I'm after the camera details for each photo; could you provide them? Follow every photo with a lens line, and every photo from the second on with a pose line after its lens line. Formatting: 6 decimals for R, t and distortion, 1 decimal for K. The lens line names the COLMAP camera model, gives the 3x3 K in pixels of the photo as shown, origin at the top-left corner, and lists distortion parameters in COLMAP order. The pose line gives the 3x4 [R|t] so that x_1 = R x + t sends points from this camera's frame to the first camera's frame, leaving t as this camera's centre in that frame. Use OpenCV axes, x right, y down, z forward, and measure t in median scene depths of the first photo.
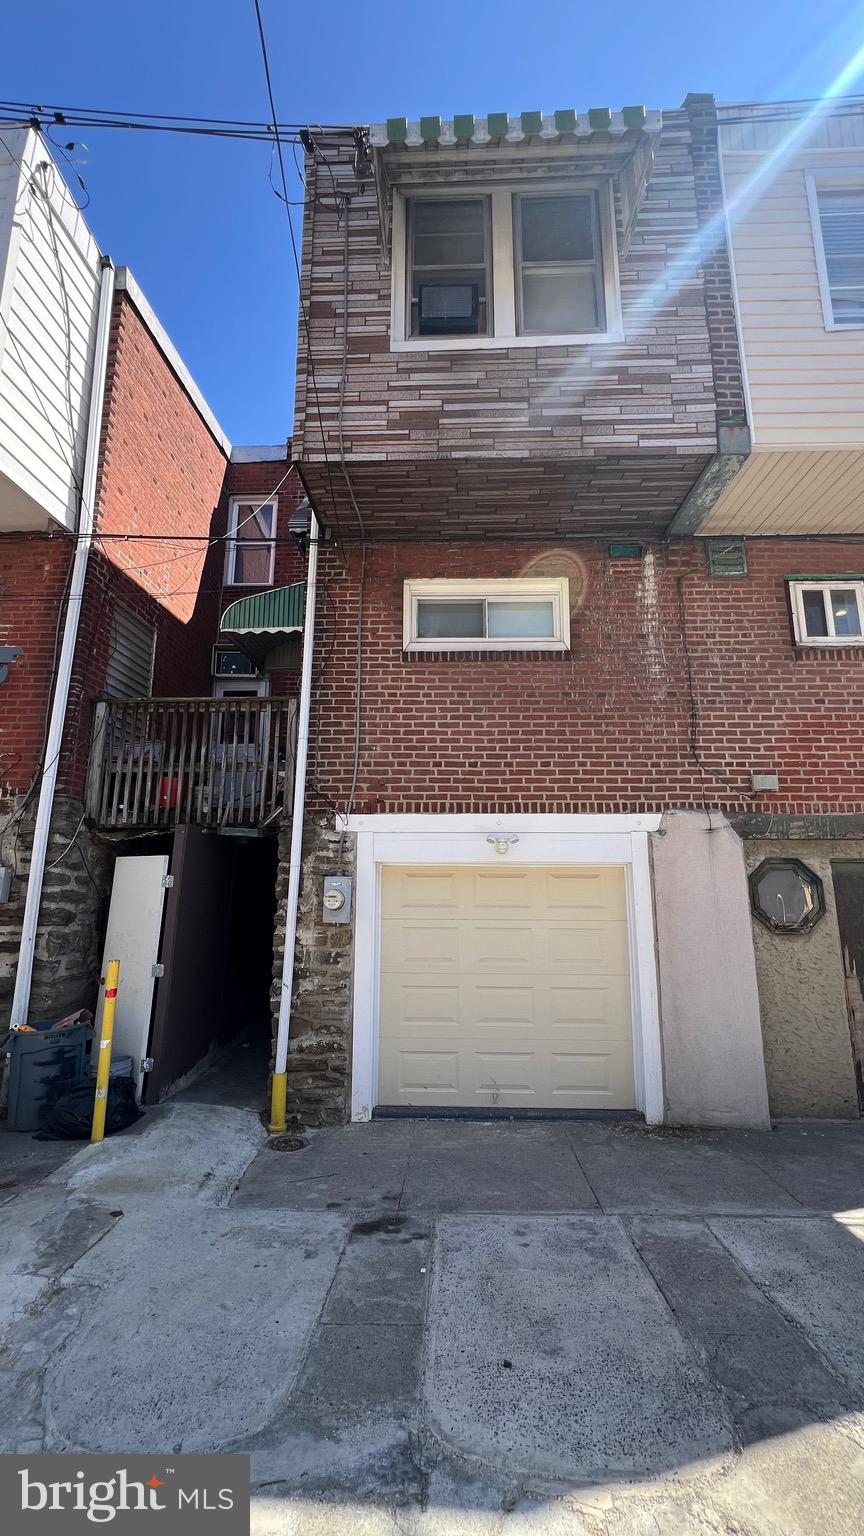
lens RADIAL K [[616.3, 0, 434.4], [0, 616.3, 760.7], [0, 0, 1]] dist [-0.002563, 0.000900]
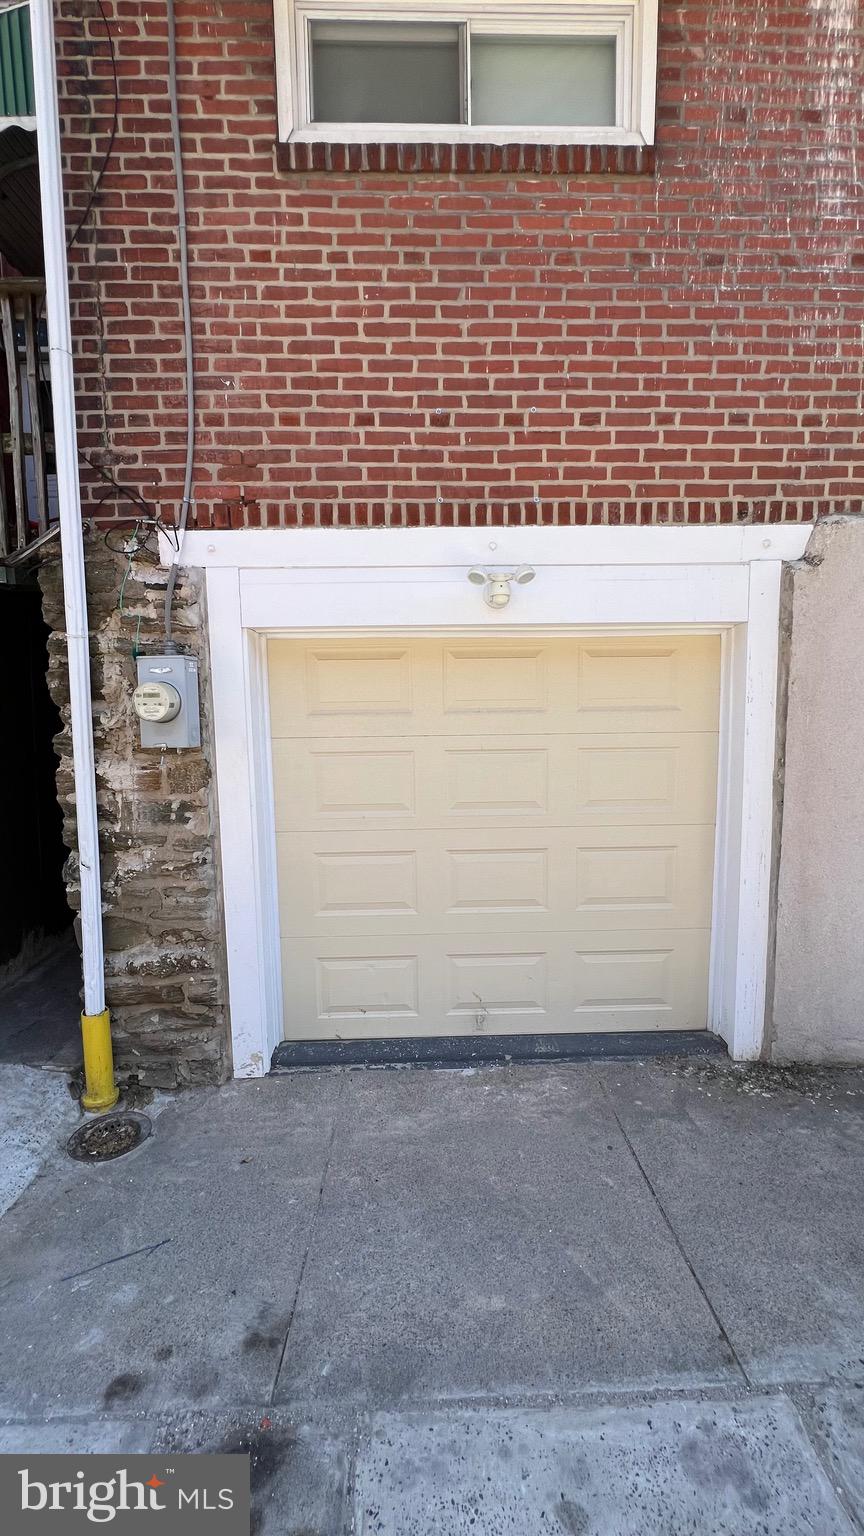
lens RADIAL K [[616.3, 0, 435.0], [0, 616.3, 764.3], [0, 0, 1]] dist [-0.002563, 0.000900]
pose [[0.998220, -0.024487, 0.054388, 0.027080], [0.007614, 0.956697, 0.290987, 0.124453], [-0.059158, -0.290055, 0.955180, 0.476213]]
